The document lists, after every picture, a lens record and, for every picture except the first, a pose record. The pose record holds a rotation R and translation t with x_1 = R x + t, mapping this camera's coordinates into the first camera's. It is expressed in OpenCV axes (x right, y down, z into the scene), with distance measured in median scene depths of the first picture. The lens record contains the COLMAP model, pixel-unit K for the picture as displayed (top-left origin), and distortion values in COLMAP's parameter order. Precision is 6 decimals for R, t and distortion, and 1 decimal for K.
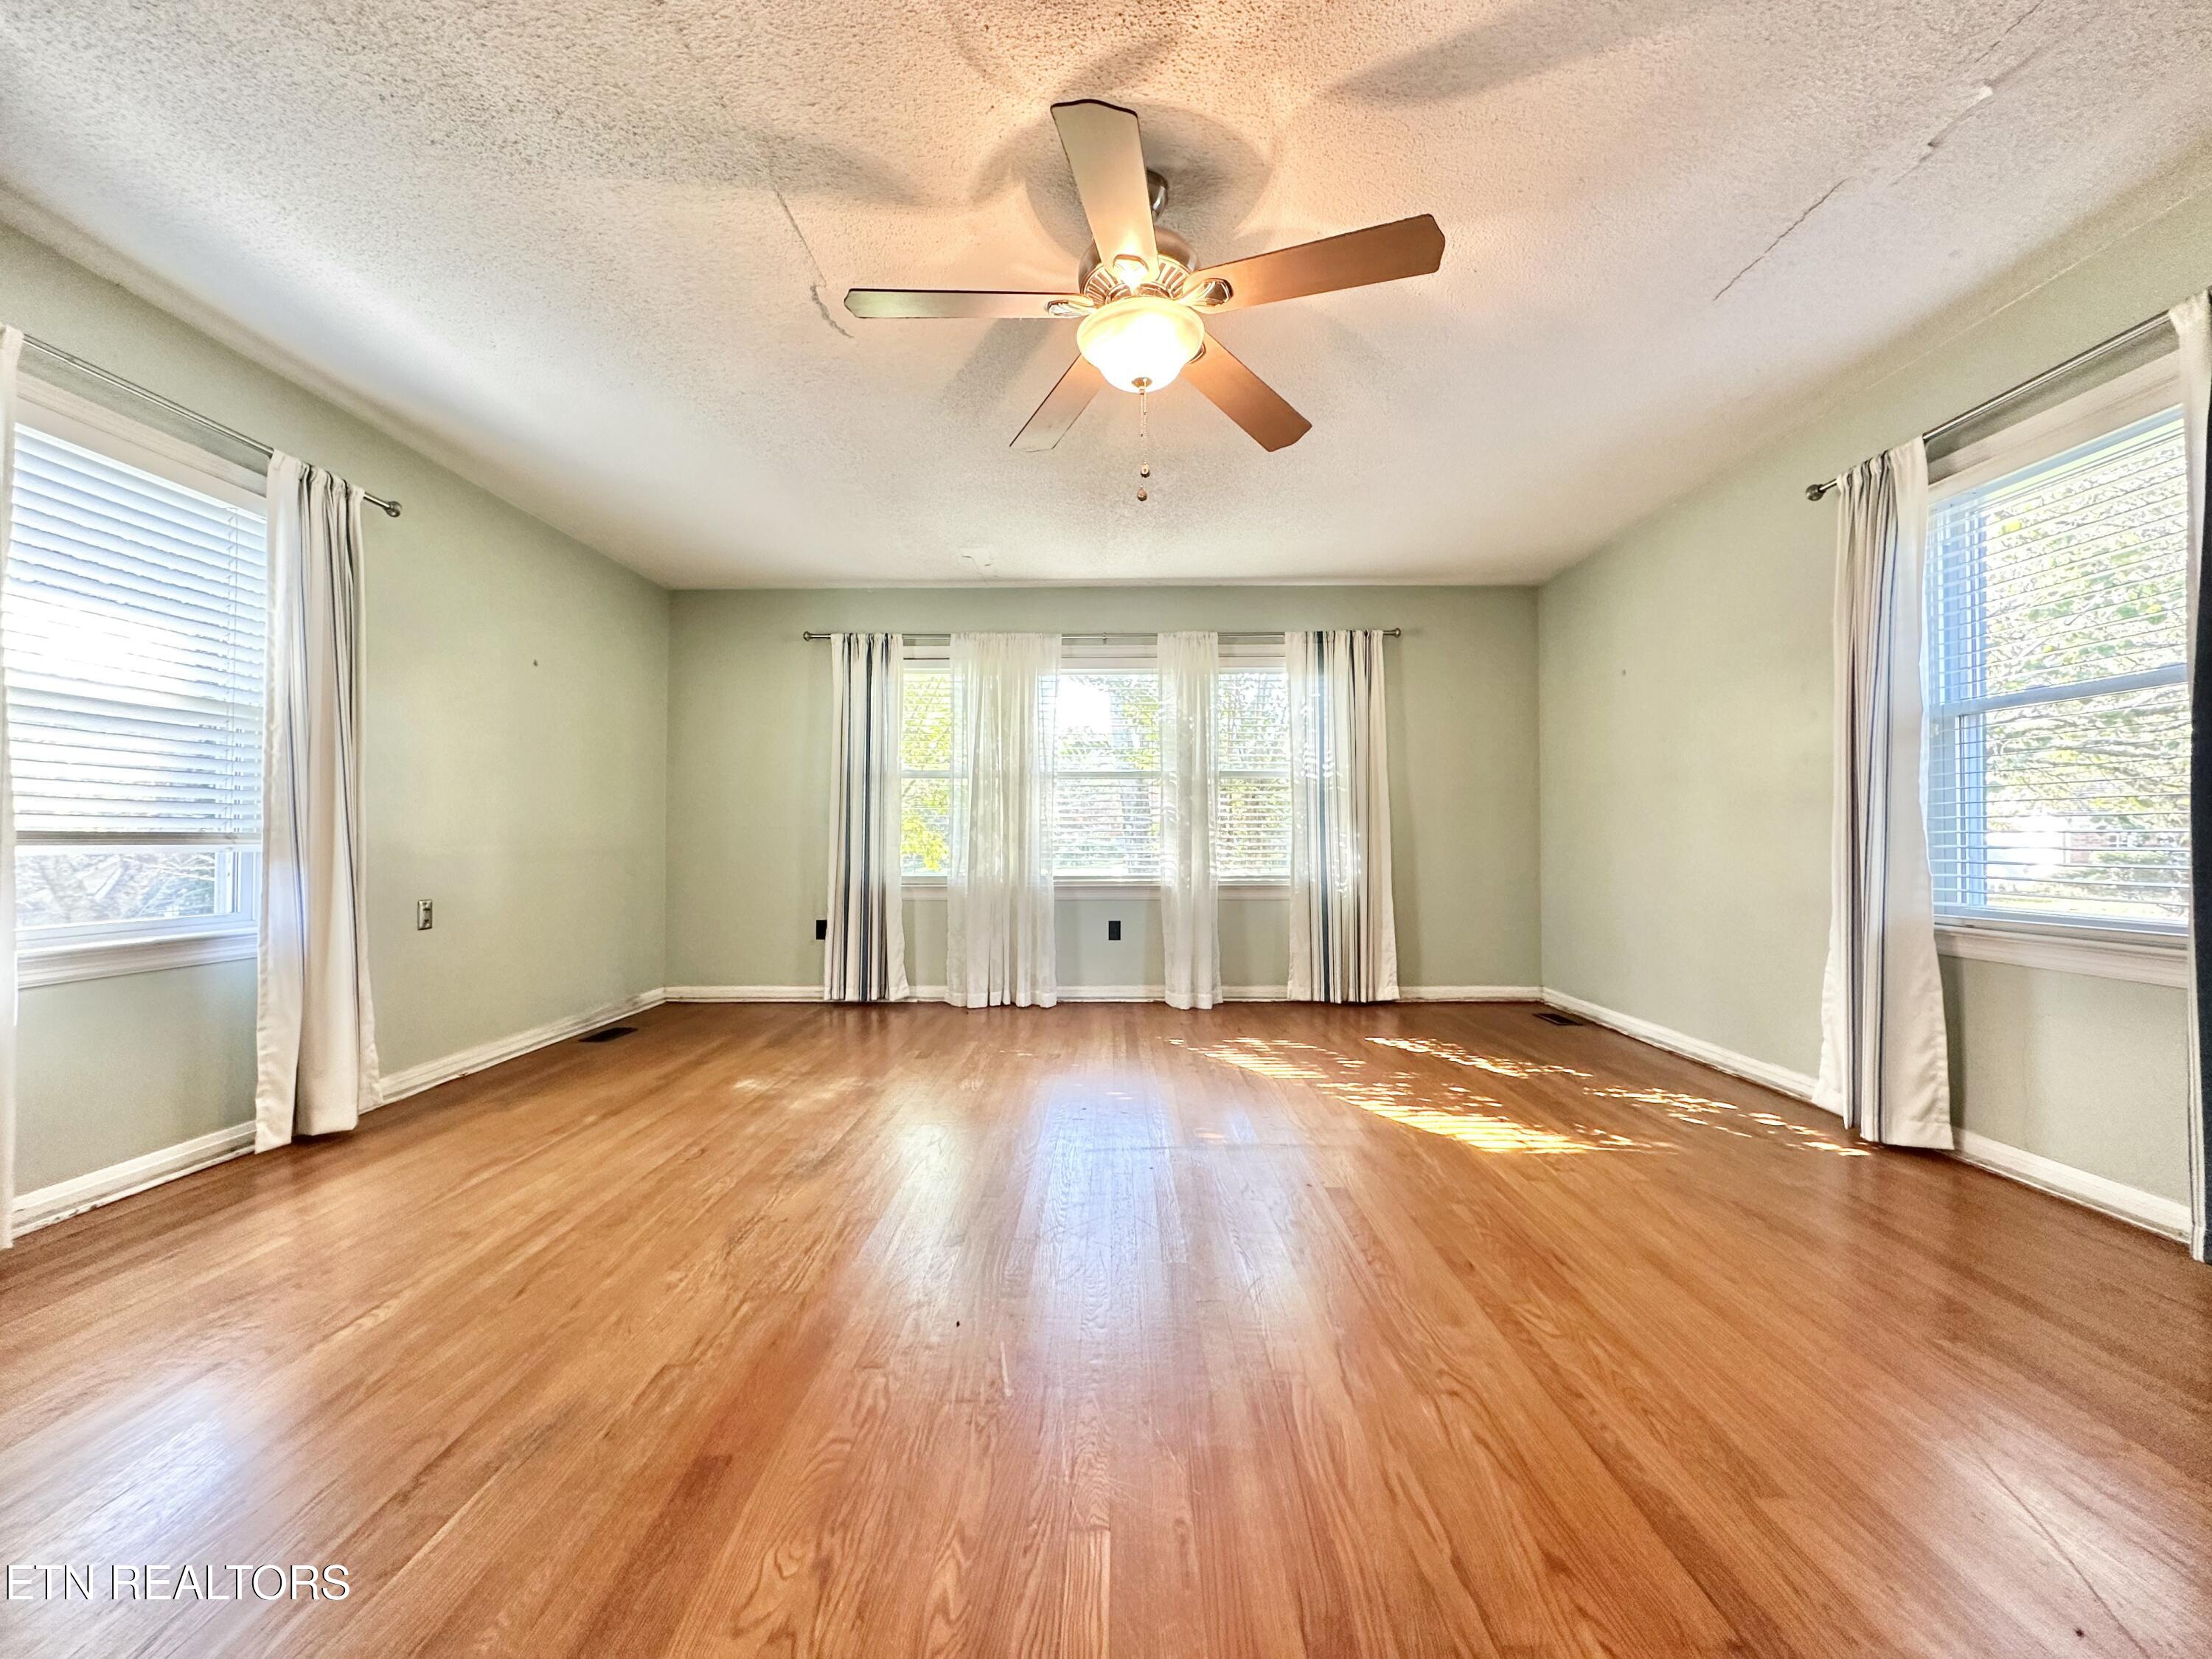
lens RADIAL K [[891.0, 0, 1106.0], [0, 891.0, 829.5], [0, 0, 1]] dist [-0.003664, -0.000535]
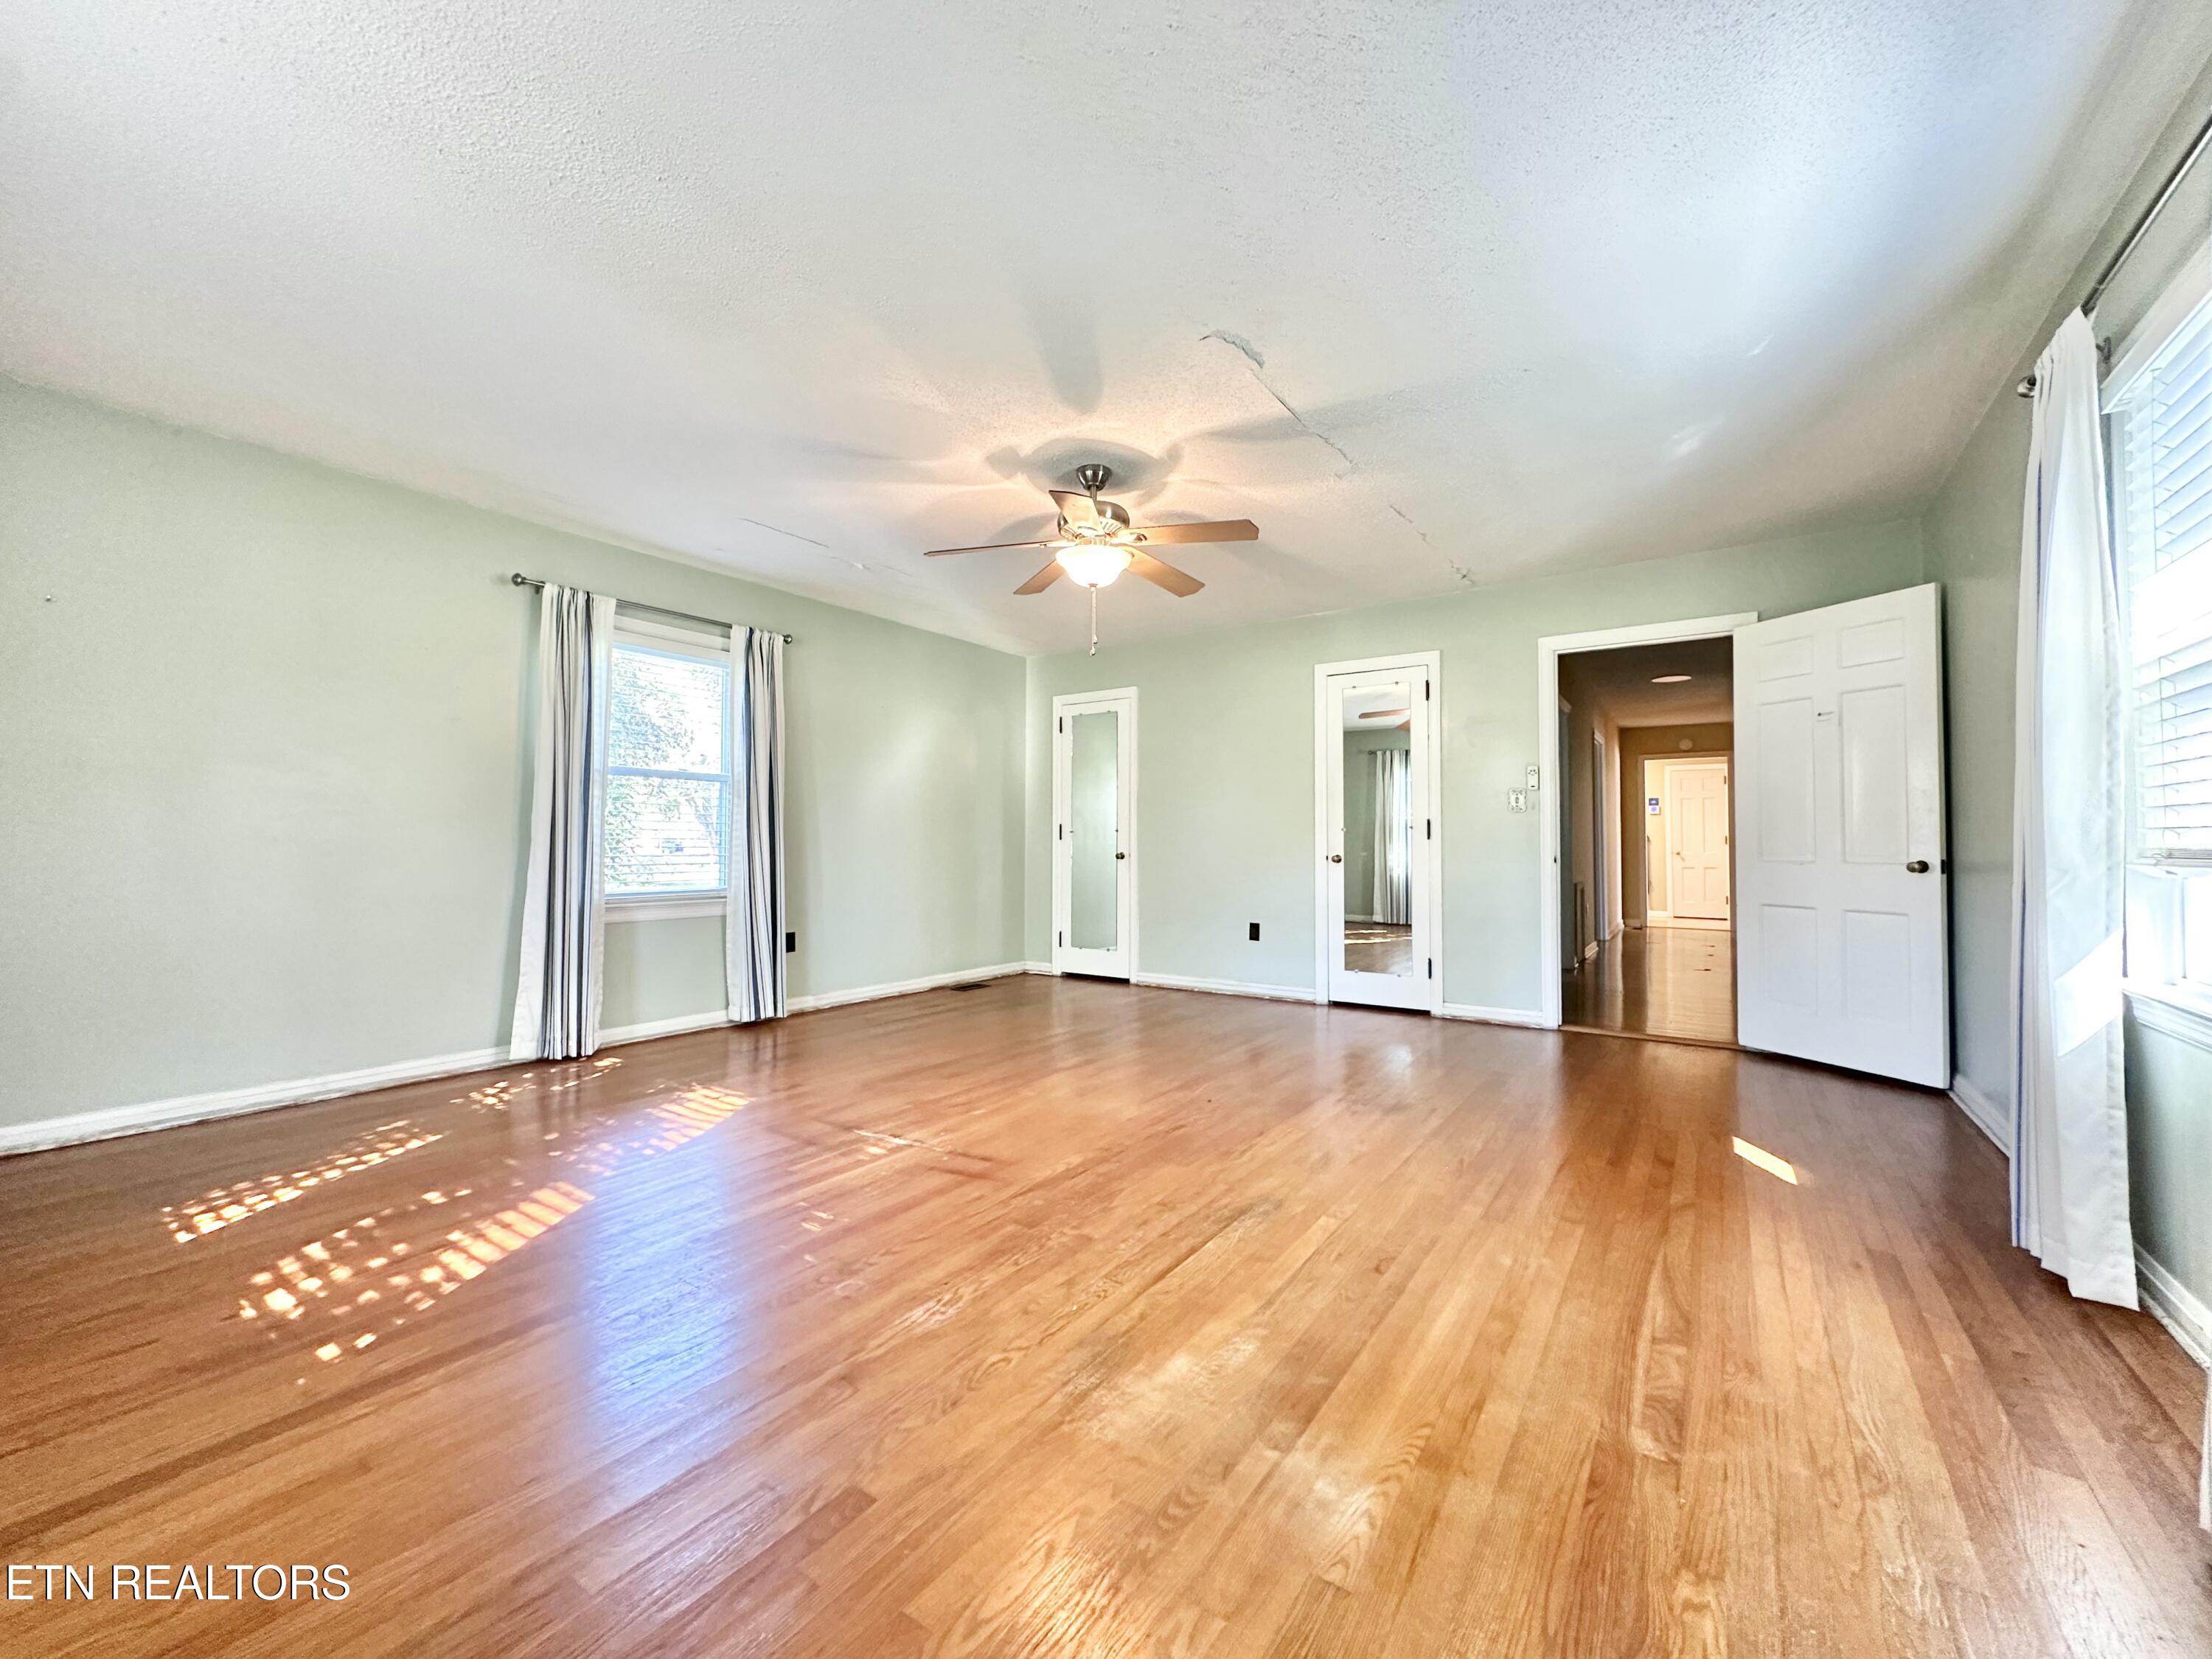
lens RADIAL K [[891.0, 0, 1106.0], [0, 891.0, 829.5], [0, 0, 1]] dist [-0.003664, -0.000535]
pose [[-0.831545, 0.009310, 0.555380, -0.686626], [-0.007967, 0.999557, -0.028685, 0.010242], [-0.555401, -0.028277, -0.831102, 1.774858]]
